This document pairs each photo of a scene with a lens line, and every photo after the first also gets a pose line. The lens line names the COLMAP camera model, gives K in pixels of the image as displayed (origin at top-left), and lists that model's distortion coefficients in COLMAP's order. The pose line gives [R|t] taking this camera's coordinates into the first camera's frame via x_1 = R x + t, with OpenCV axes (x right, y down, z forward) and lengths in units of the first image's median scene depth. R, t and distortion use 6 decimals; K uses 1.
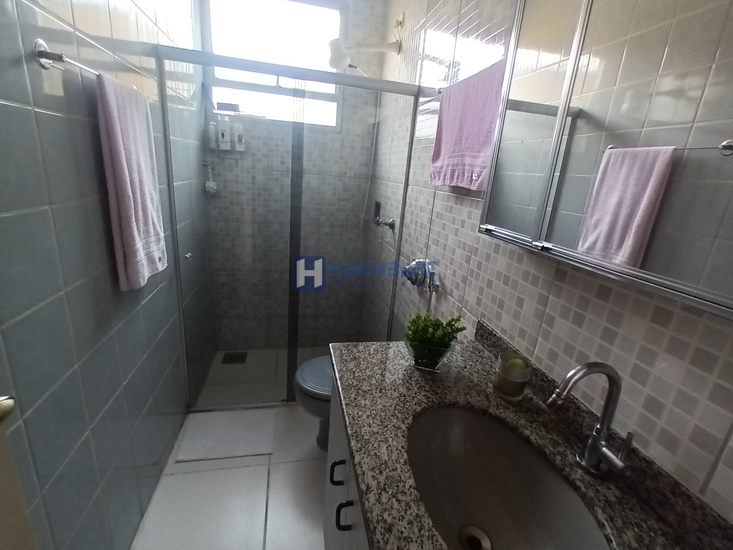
lens RADIAL K [[341.6, 0, 368.8], [0, 341.6, 273.7], [0, 0, 1]] dist [0.001205, 0.001520]
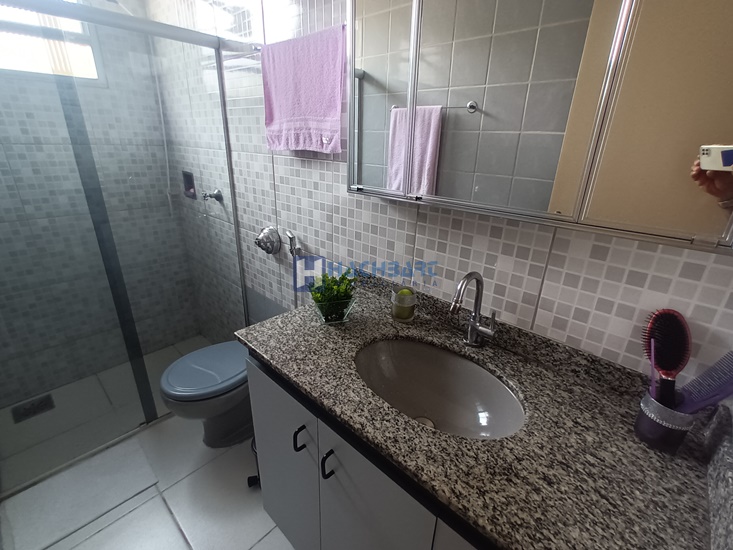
lens RADIAL K [[341.6, 0, 368.8], [0, 341.6, 273.7], [0, 0, 1]] dist [0.001205, 0.001520]
pose [[0.821321, -0.262450, 0.506509, -0.205964], [0.201221, 0.964100, 0.173267, -0.035232], [-0.533799, -0.040388, 0.844646, 0.005650]]
